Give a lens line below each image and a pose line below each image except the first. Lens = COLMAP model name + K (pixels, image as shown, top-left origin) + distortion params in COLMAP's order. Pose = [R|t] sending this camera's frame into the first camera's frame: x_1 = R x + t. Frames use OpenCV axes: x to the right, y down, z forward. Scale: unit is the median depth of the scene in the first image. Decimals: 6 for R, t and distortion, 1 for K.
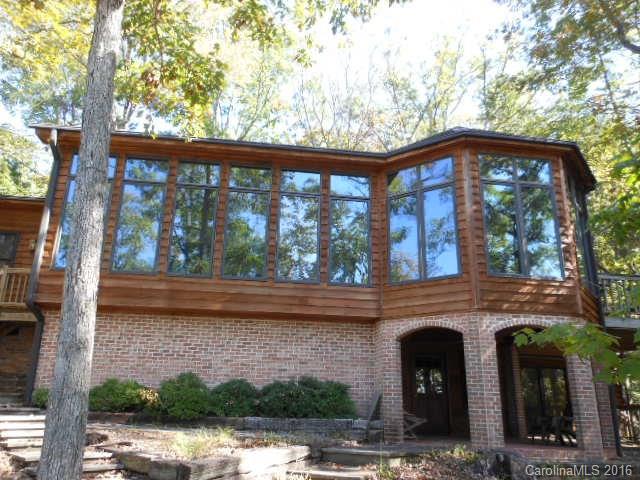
lens RADIAL K [[524.9, 0, 297.2], [0, 524.9, 229.5], [0, 0, 1]] dist [0.000691, 0.001860]
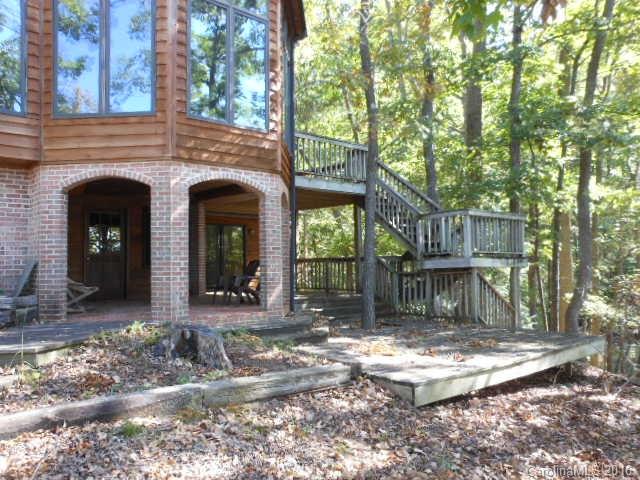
lens RADIAL K [[524.9, 0, 297.2], [0, 524.9, 229.5], [0, 0, 1]] dist [0.000691, 0.001860]
pose [[0.833135, -0.006727, 0.553029, 0.055688], [-0.142895, 0.963357, 0.226989, 0.045632], [-0.534291, -0.268137, 0.801645, 0.213188]]
